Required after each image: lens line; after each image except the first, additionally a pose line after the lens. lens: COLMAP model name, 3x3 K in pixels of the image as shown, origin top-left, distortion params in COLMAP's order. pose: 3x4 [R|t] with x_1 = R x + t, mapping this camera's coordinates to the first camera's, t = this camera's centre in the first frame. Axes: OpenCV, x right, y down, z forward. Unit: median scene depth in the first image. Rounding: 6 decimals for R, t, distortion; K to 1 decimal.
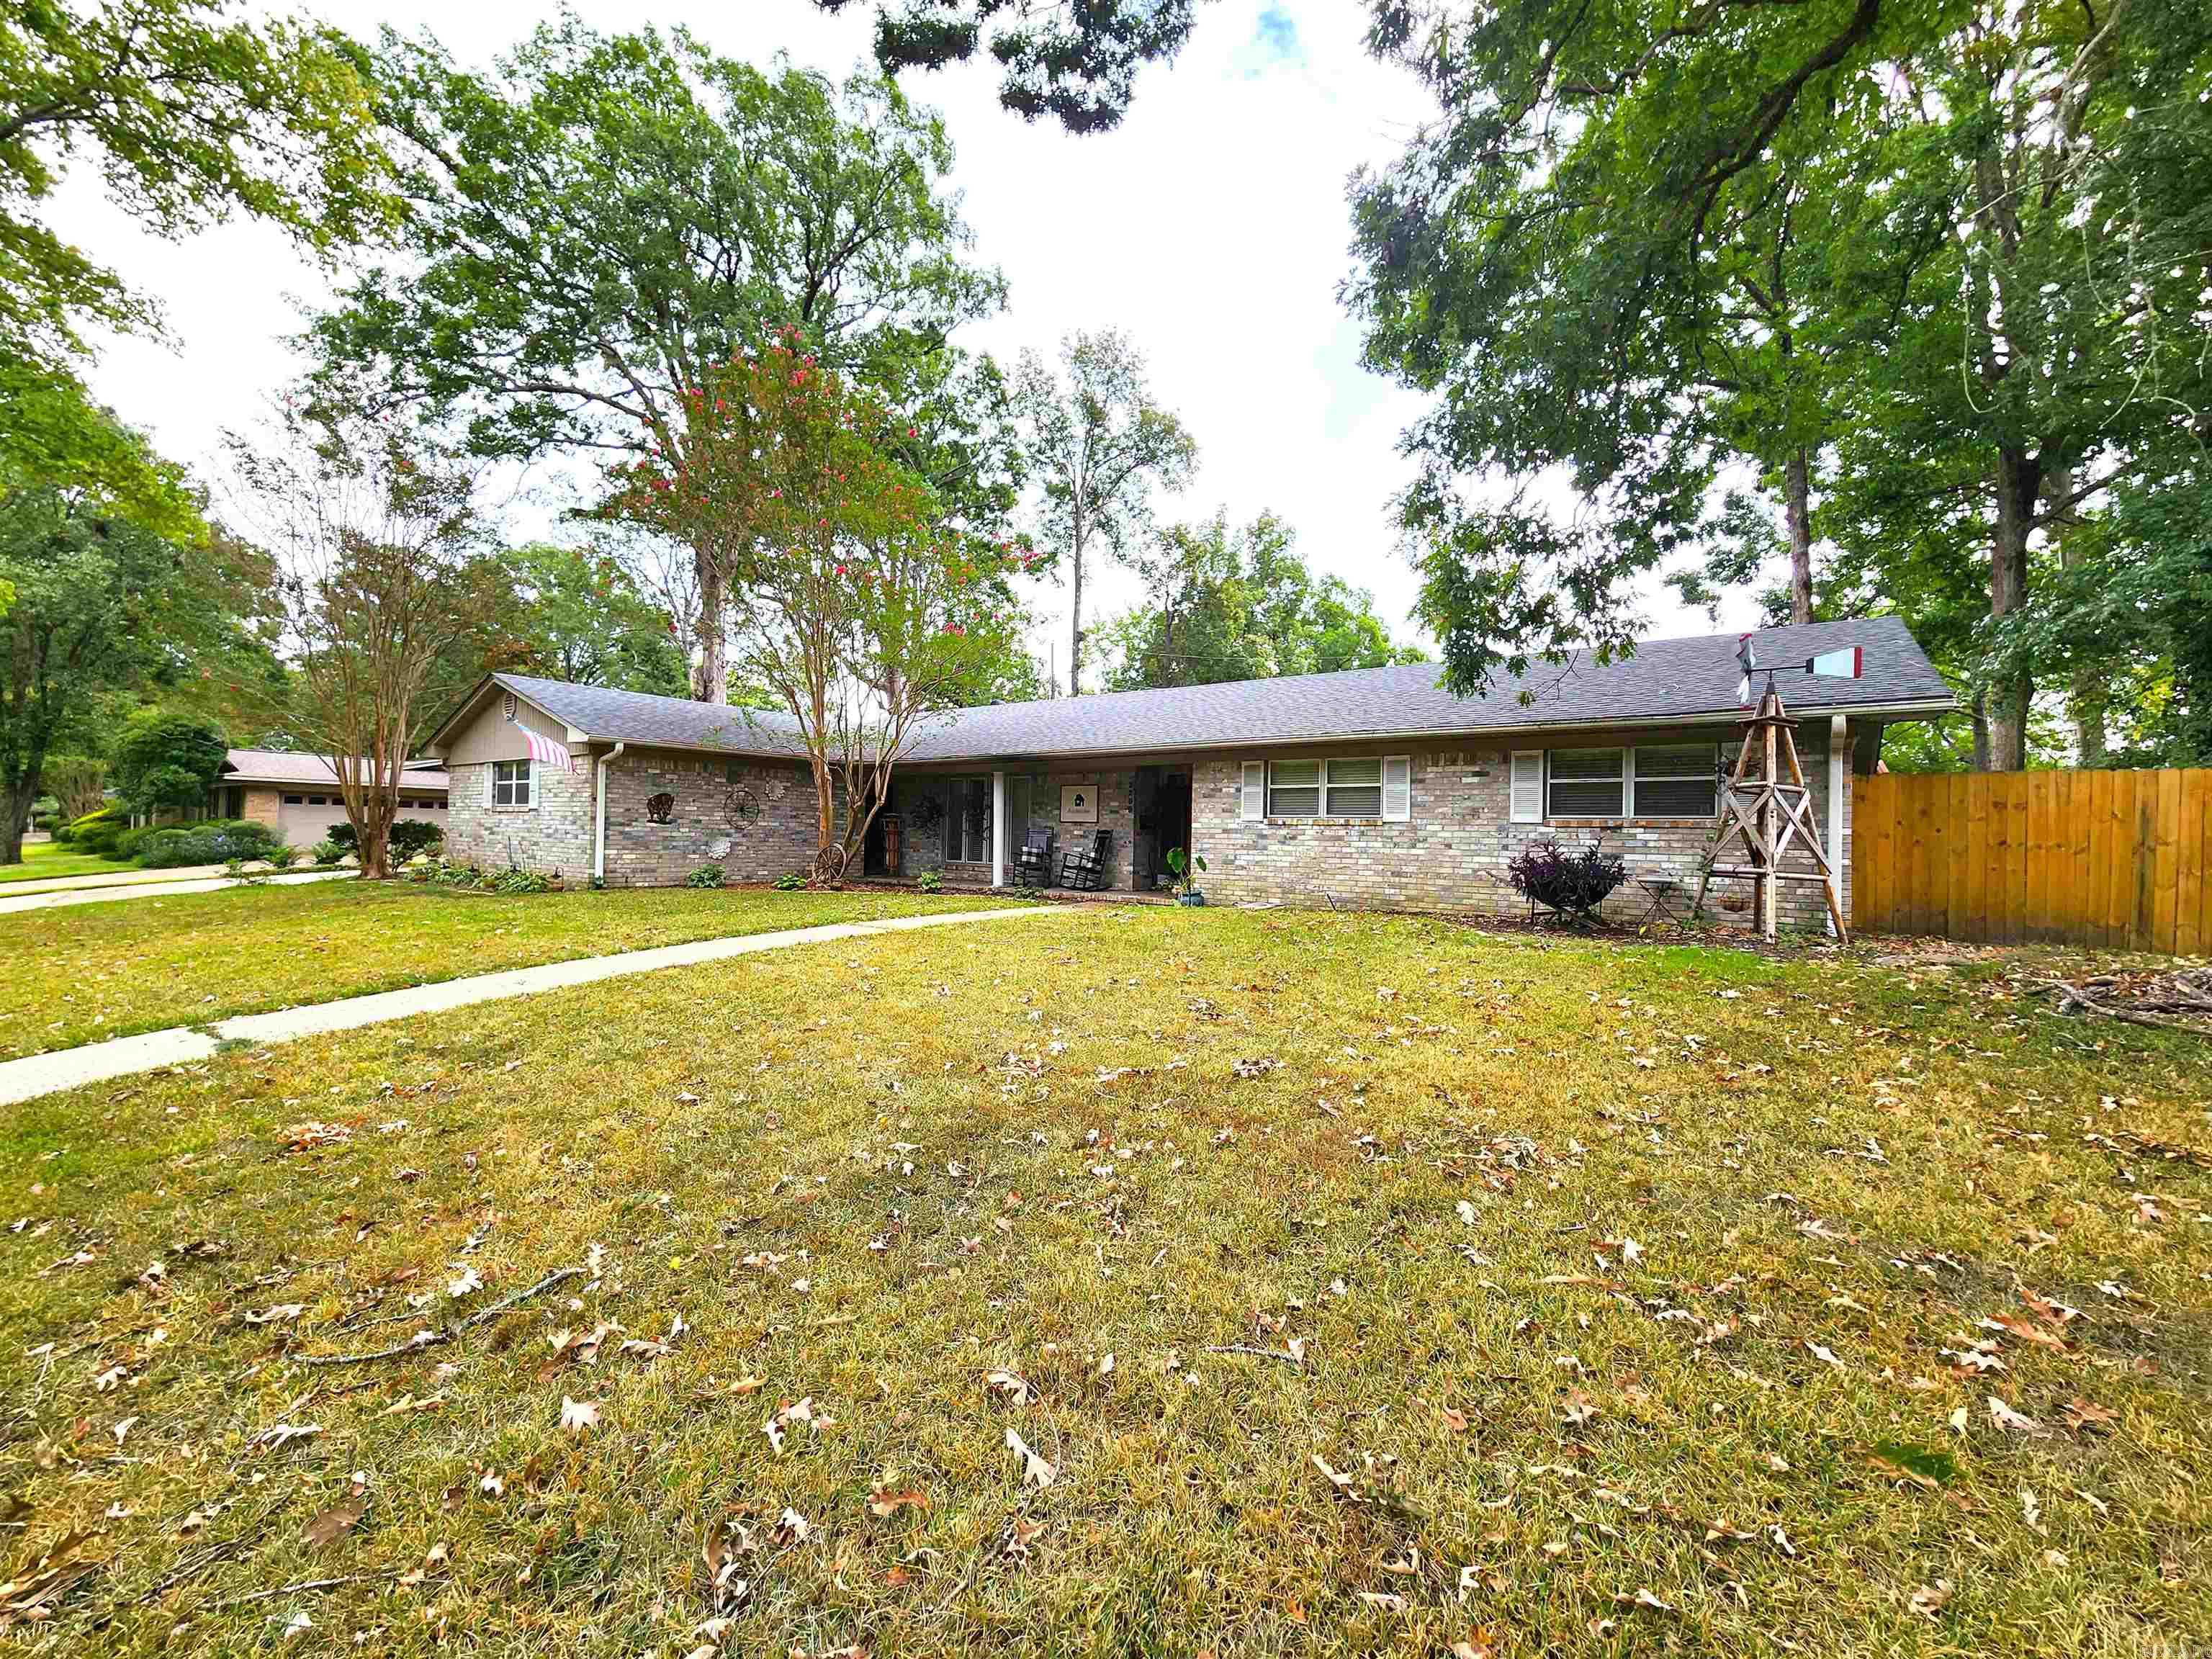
lens RADIAL K [[907.2, 0, 1110.5], [0, 907.2, 827.8], [0, 0, 1]] dist [0.001162, -0.000053]
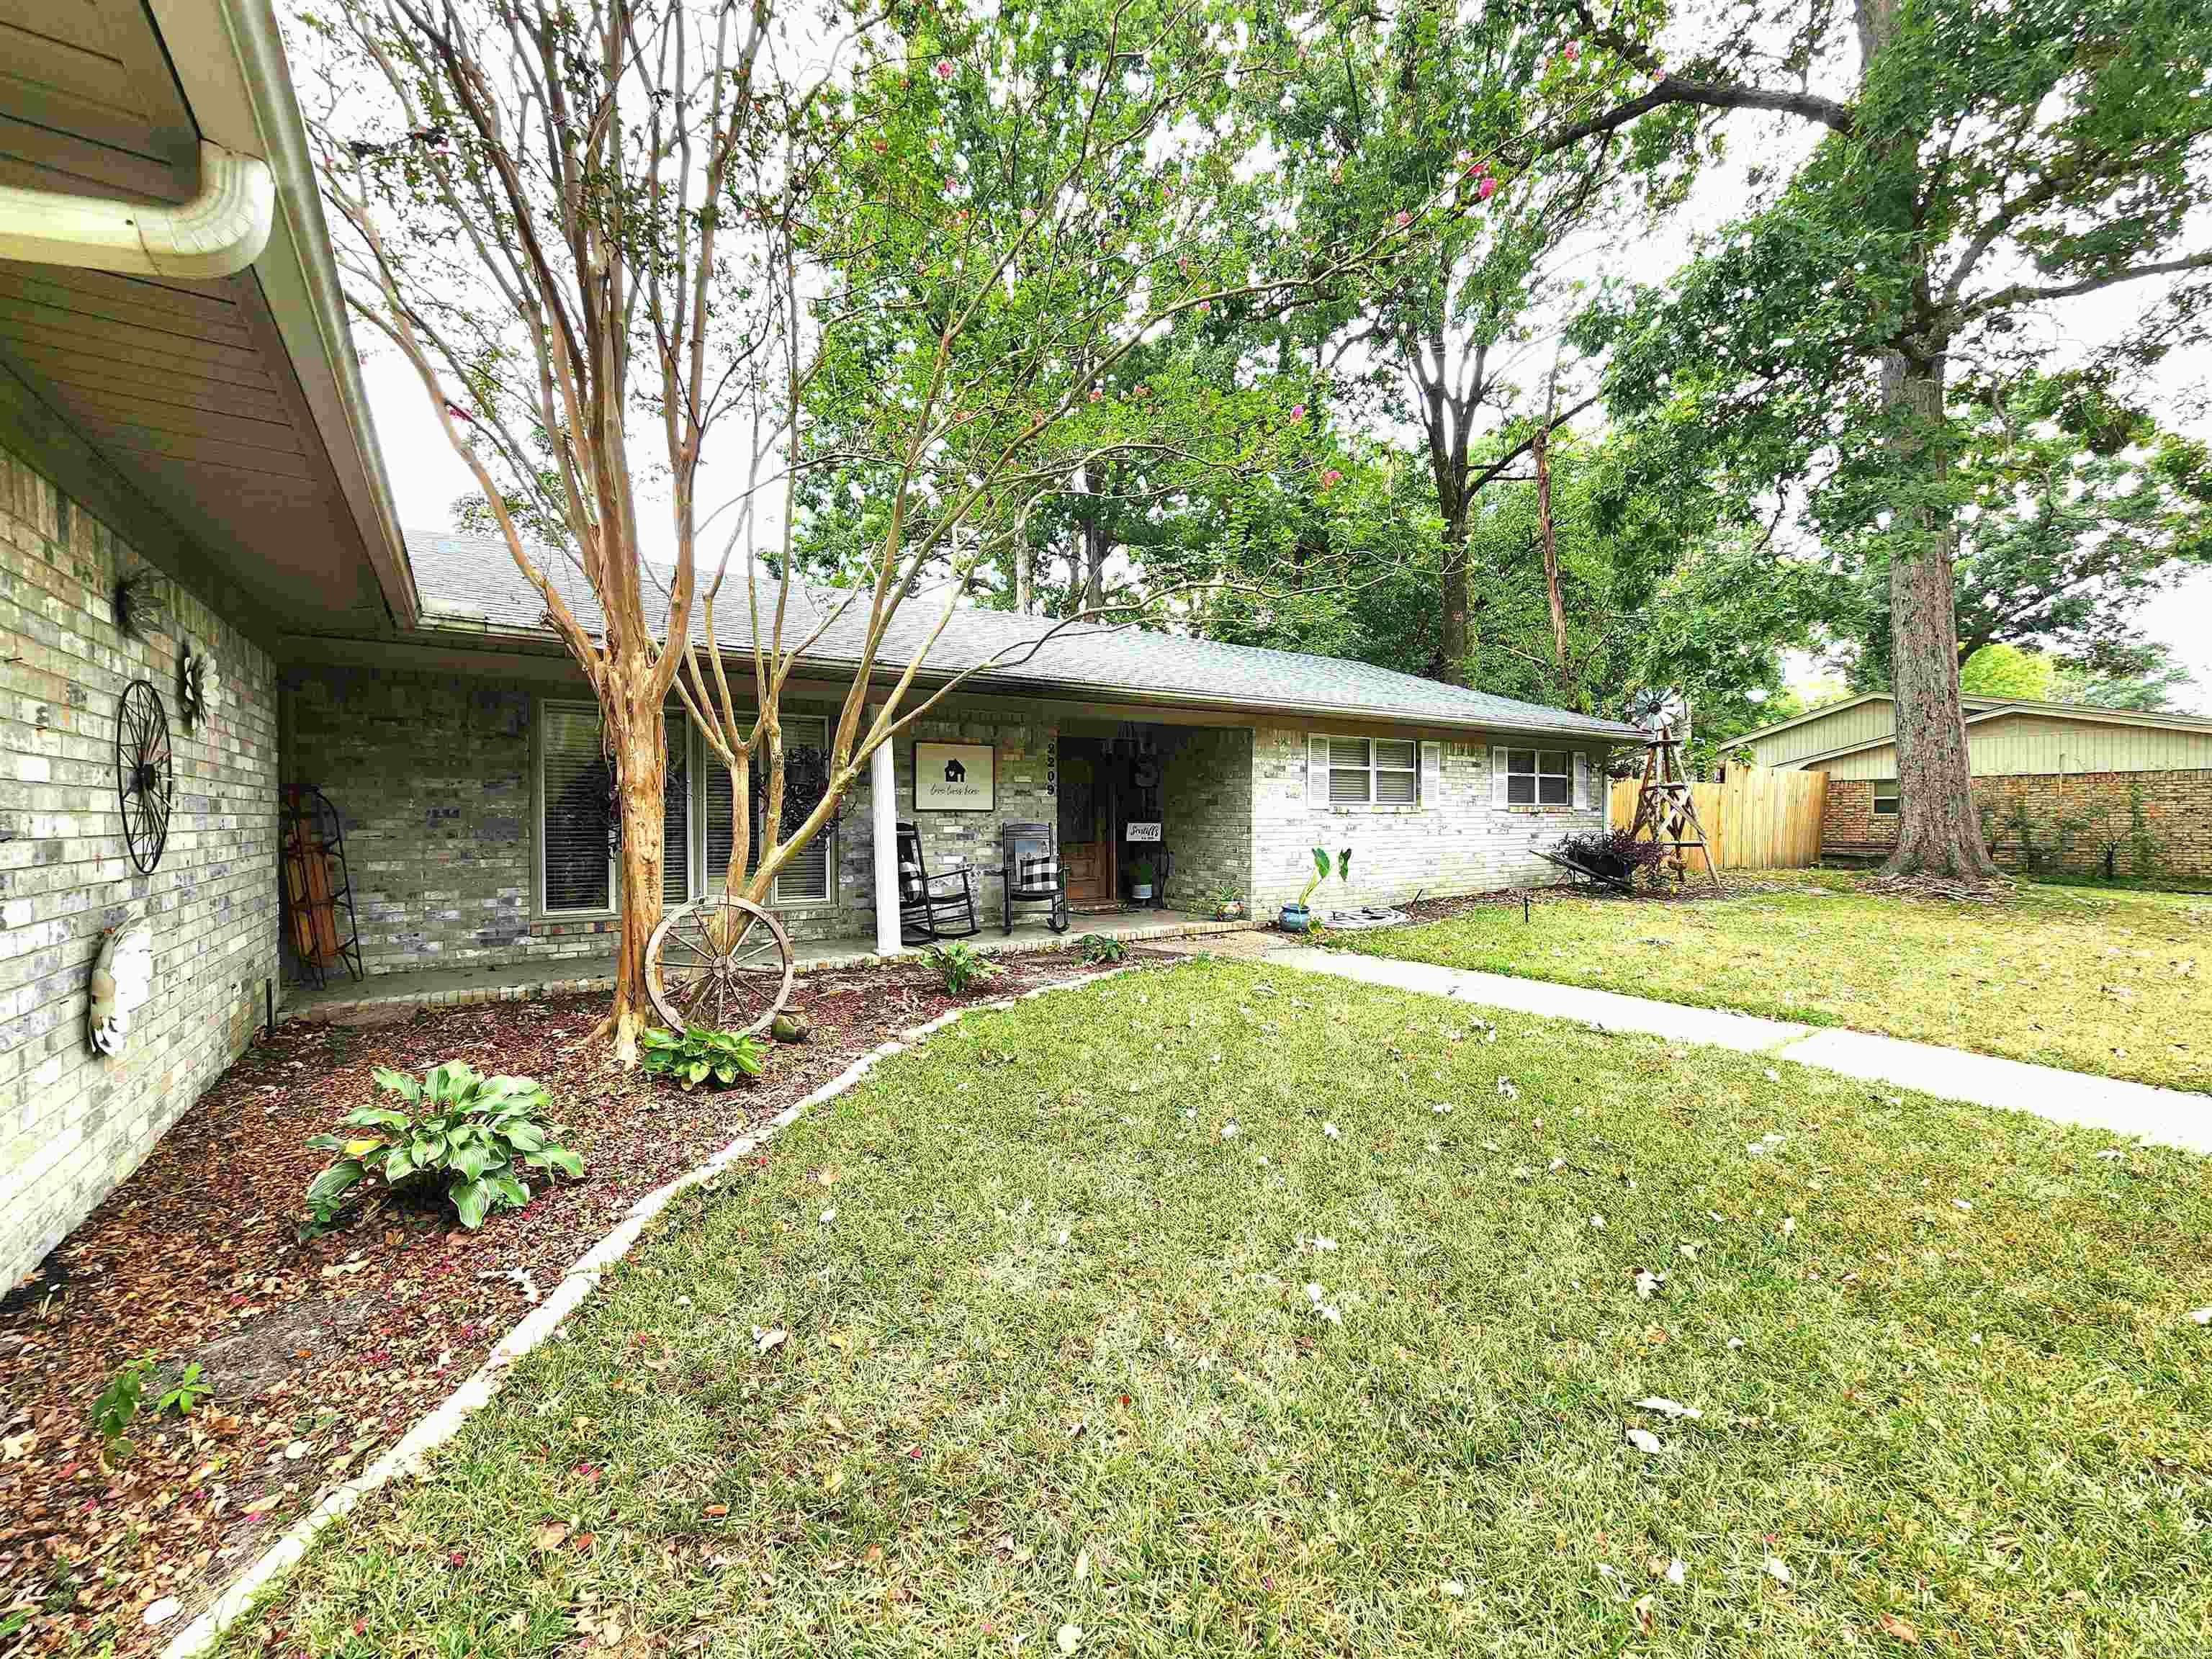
lens RADIAL K [[907.2, 0, 1112.3], [0, 907.2, 817.5], [0, 0, 1]] dist [0.001162, -0.000053]
pose [[0.310782, -0.025449, 0.950140, -0.549539], [-0.001547, 0.999627, 0.027281, -0.017656], [-0.950480, -0.009948, 0.310626, 0.766170]]
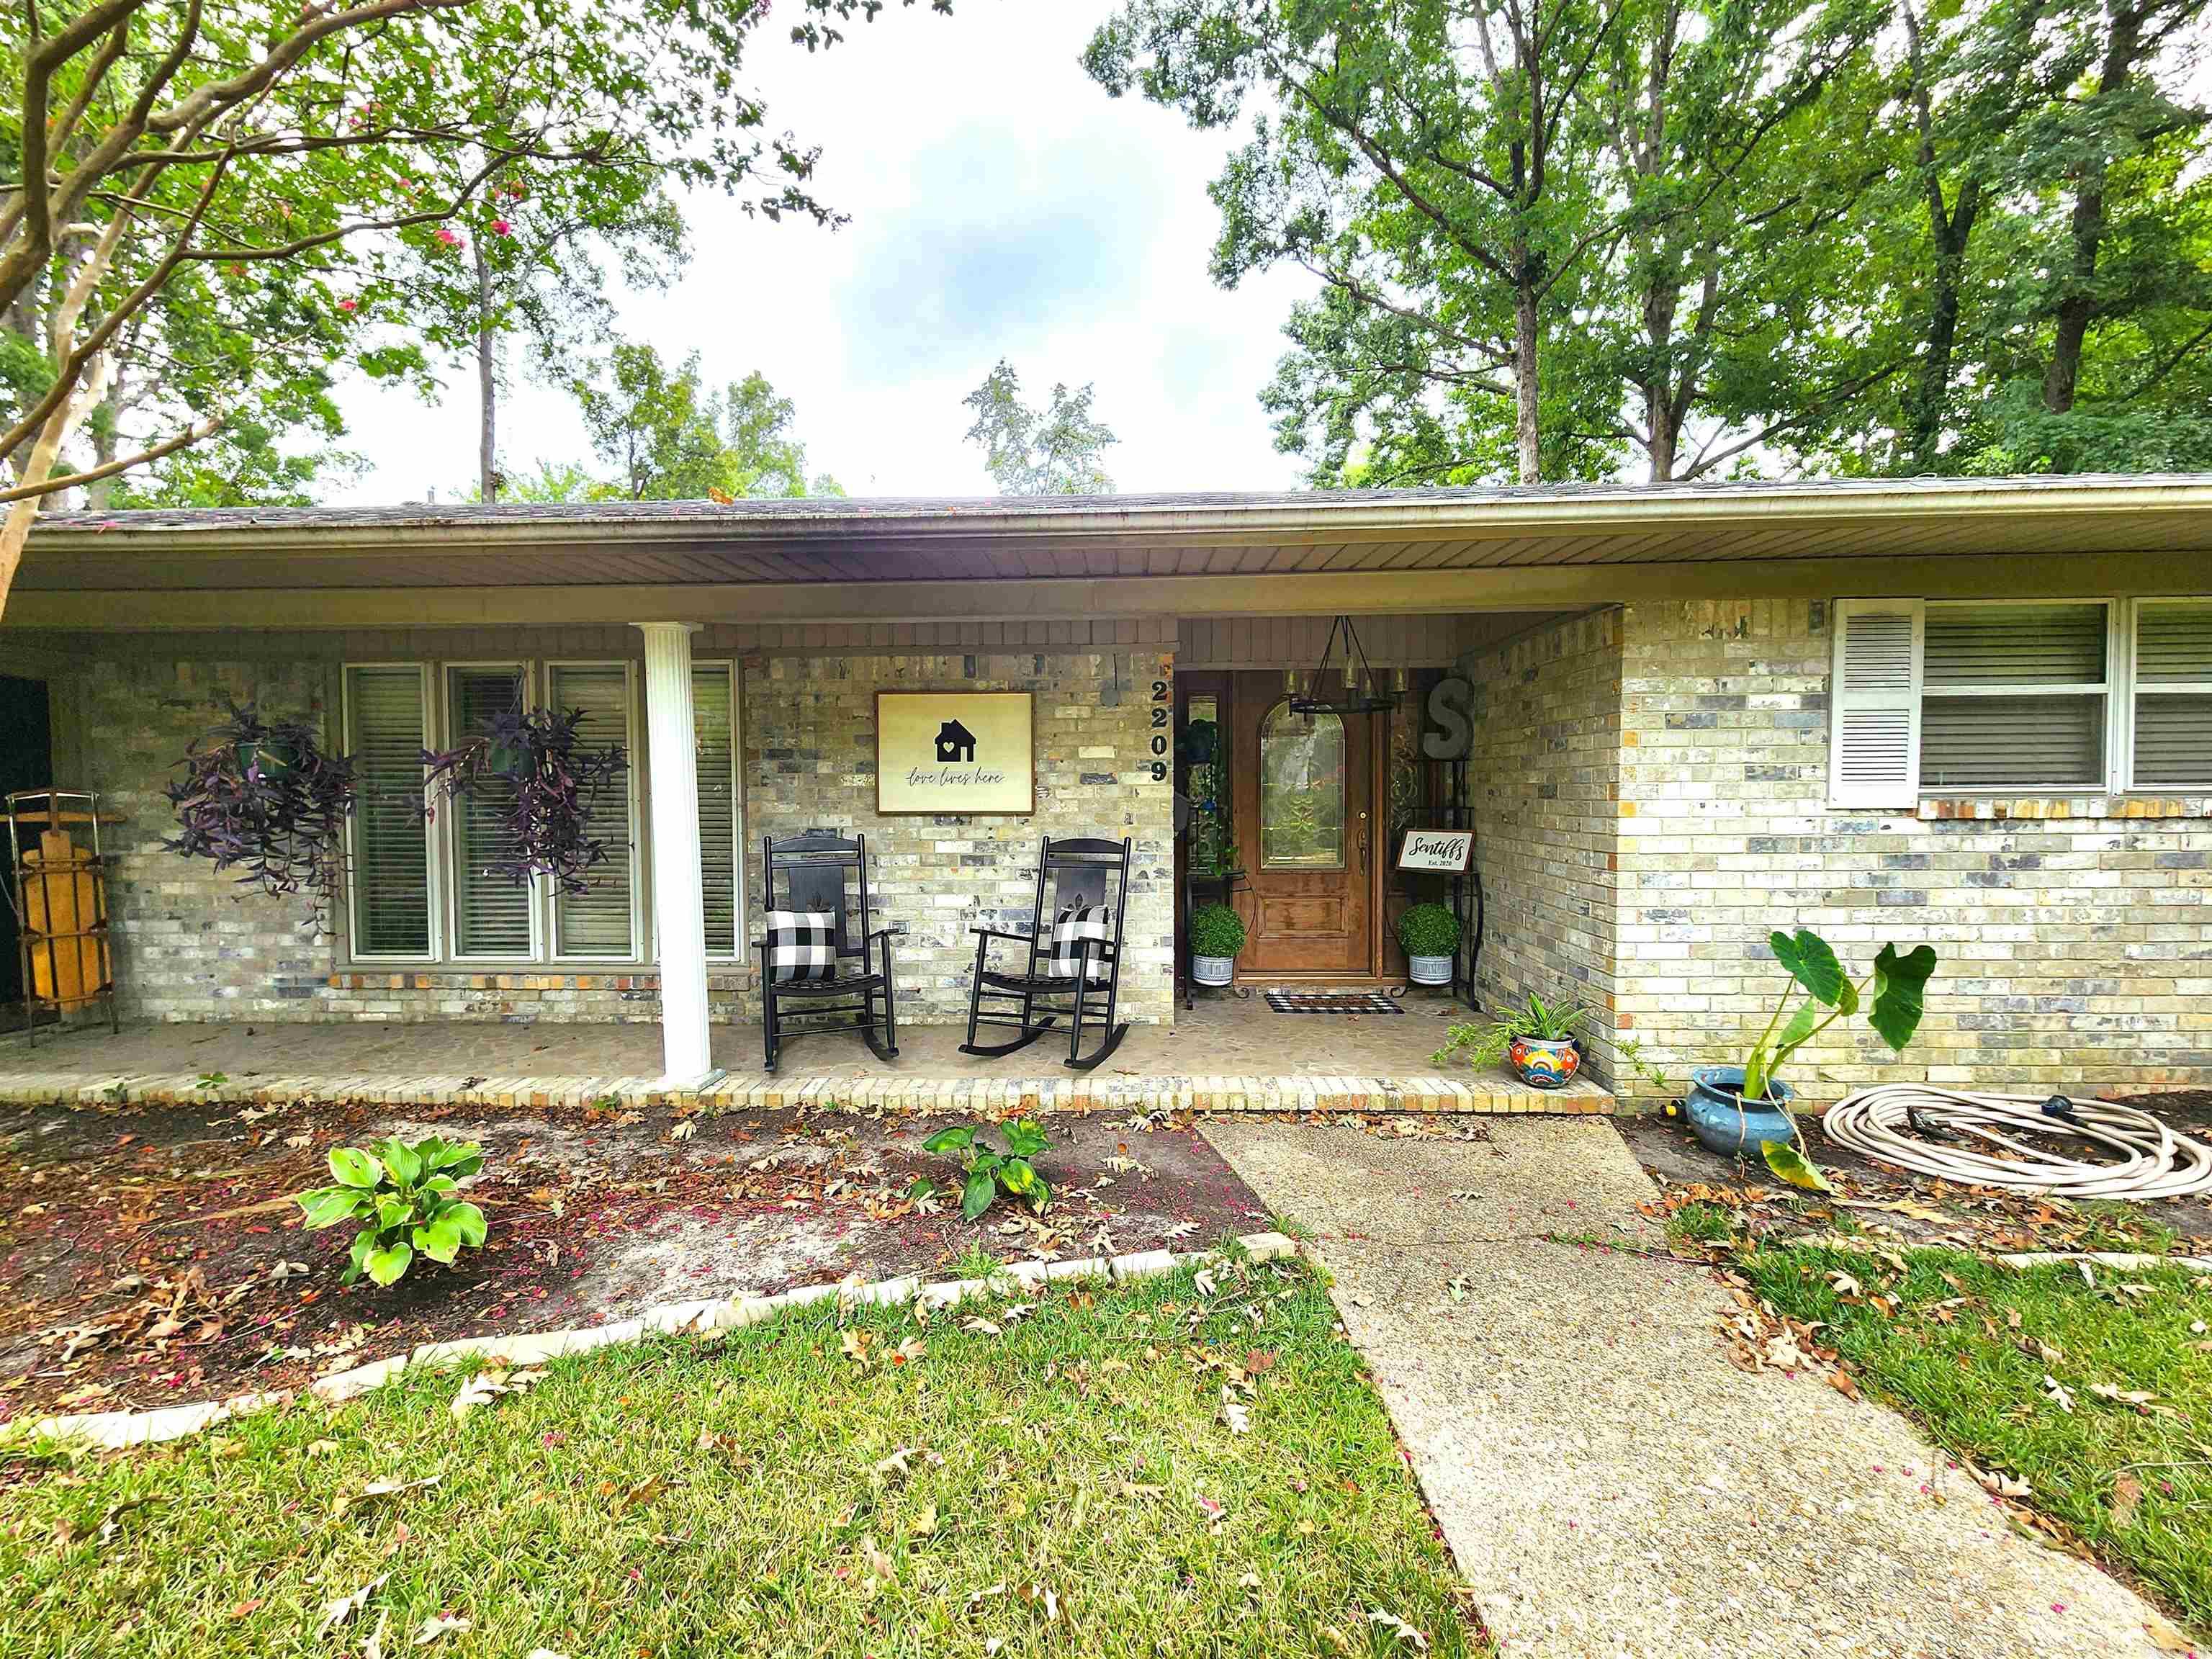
lens RADIAL K [[907.2, 0, 1094.7], [0, 907.2, 828.0], [0, 0, 1]] dist [0.001162, -0.000053]
pose [[0.821150, -0.048588, 0.568641, -0.177055], [0.018149, 0.998089, 0.059075, -0.018974], [-0.570424, -0.038189, 0.820462, 0.748998]]
